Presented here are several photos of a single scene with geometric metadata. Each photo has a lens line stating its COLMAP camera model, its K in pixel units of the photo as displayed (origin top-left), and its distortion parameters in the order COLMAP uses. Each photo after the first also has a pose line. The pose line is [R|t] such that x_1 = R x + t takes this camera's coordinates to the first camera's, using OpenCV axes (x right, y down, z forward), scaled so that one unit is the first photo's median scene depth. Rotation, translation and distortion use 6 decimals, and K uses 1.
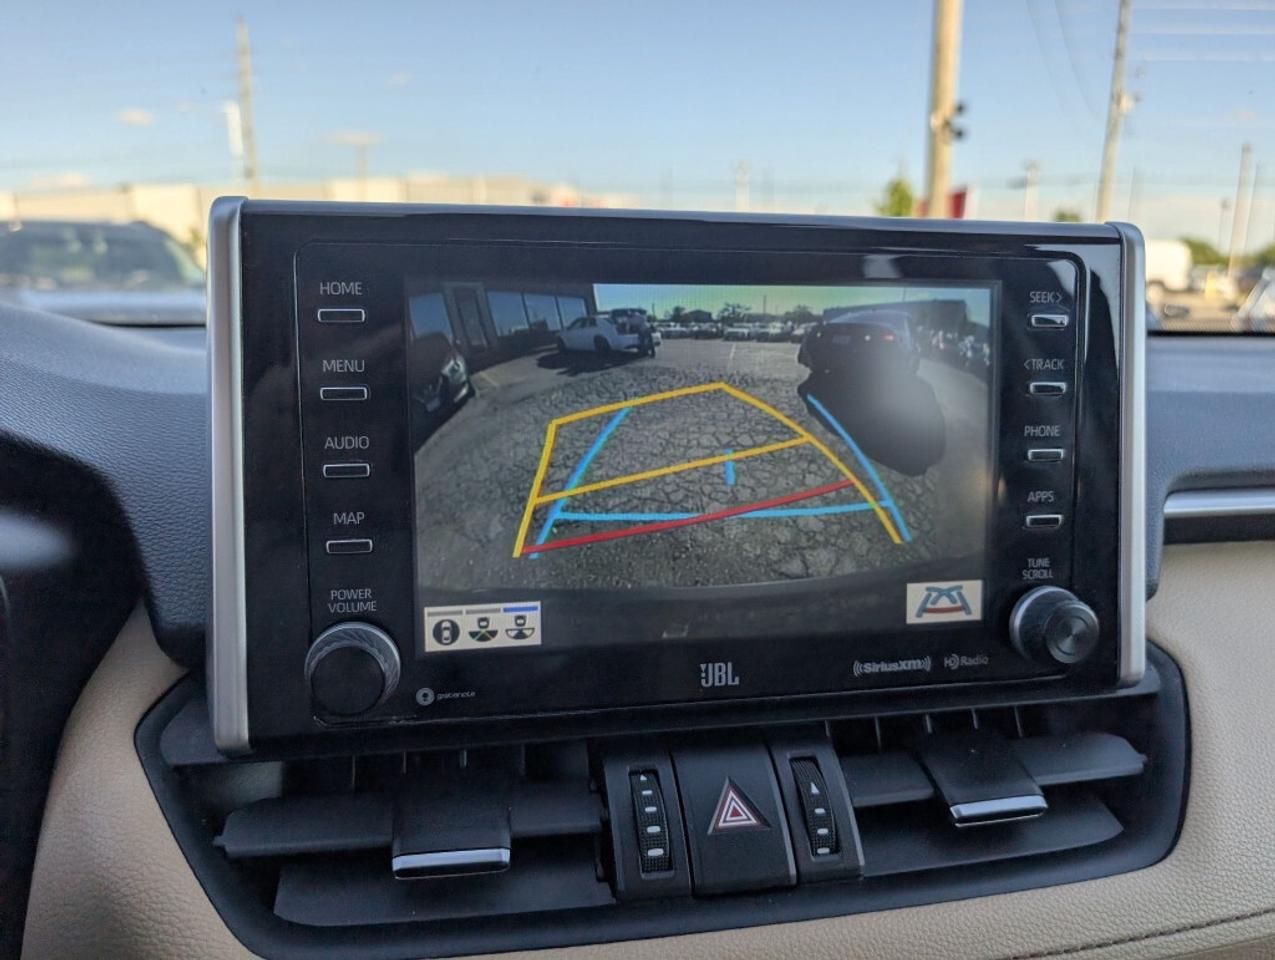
lens RADIAL K [[934.2, 0, 637.5], [0, 934.2, 480.0], [0, 0, 1]] dist [-0.050246, 0.049247]
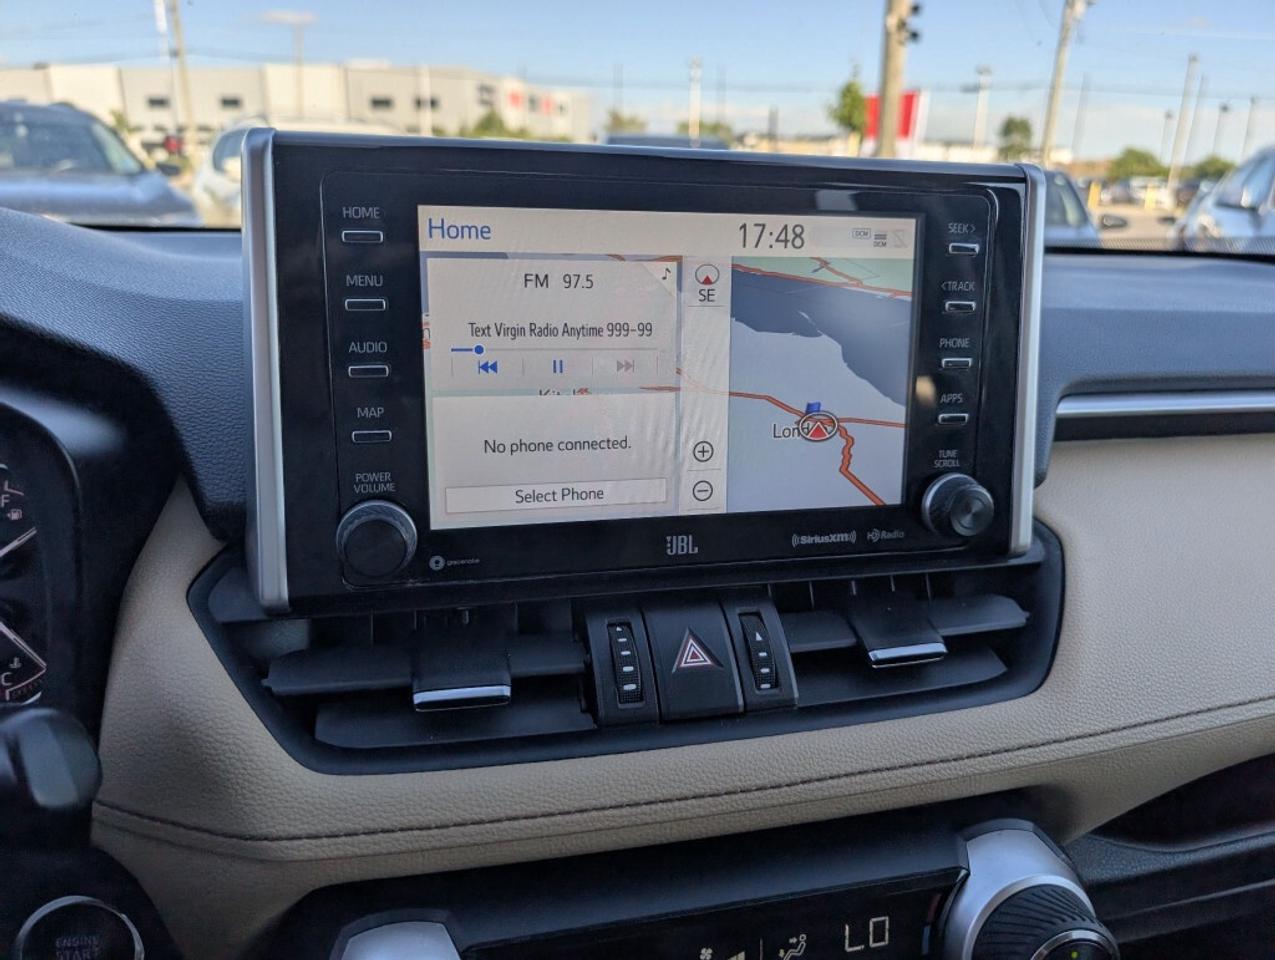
lens RADIAL K [[911.5, 0, 651.0], [0, 911.5, 481.5], [0, 0, 1]] dist [0.006850, -0.004871]
pose [[0.997679, -0.000002, 0.068092, -0.032839], [-0.007227, 0.994349, 0.105912, 0.003029], [-0.067707, -0.106158, 0.992041, -0.160537]]
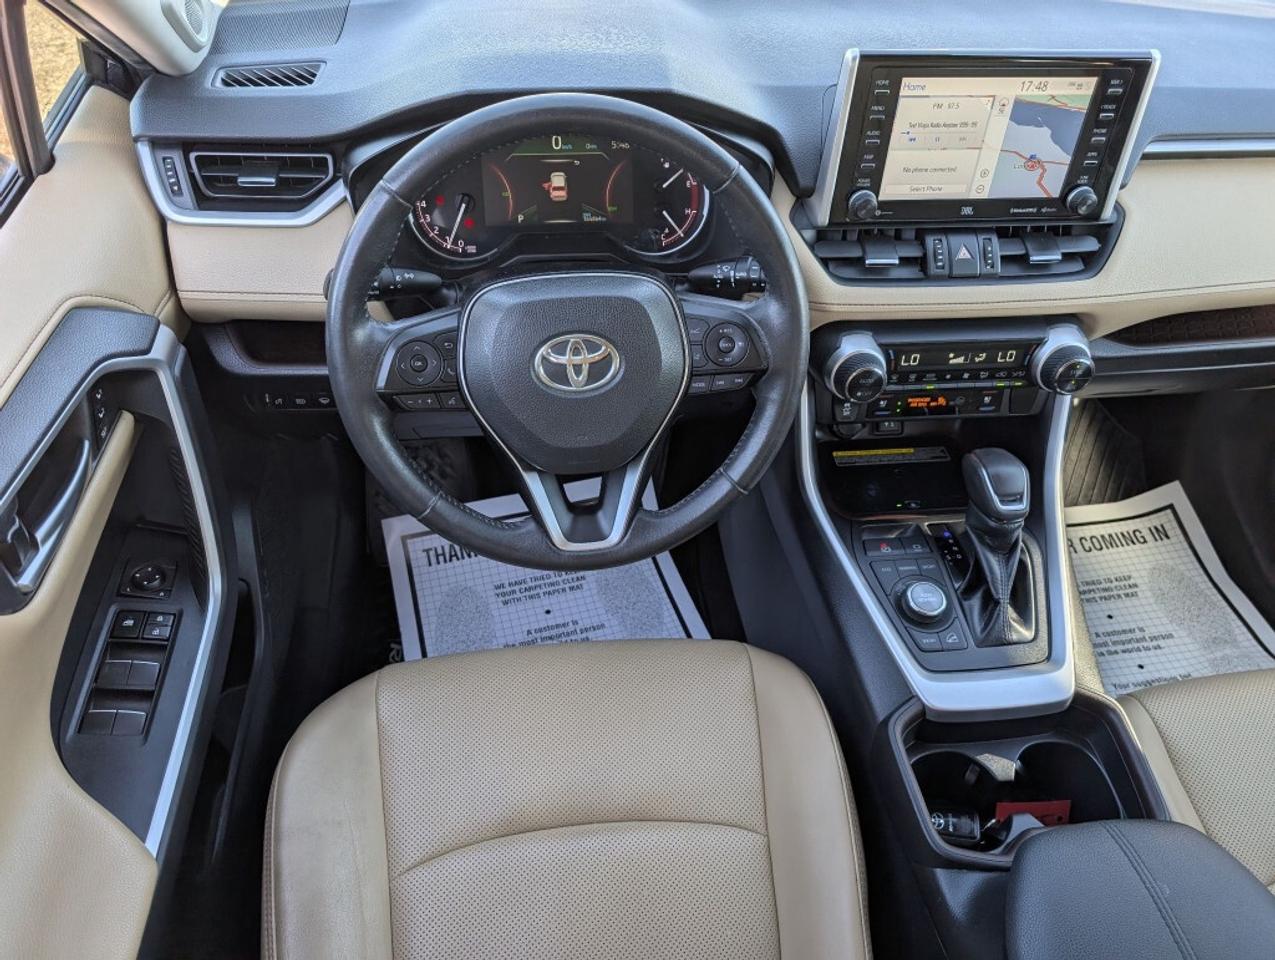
lens RADIAL K [[911.5, 0, 651.0], [0, 911.5, 481.5], [0, 0, 1]] dist [0.006850, -0.004871]
pose [[0.997538, 0.069010, -0.012468, -0.884869], [-0.050009, 0.824668, 0.563401, -0.723558], [0.049162, -0.561391, 0.826089, -2.122379]]
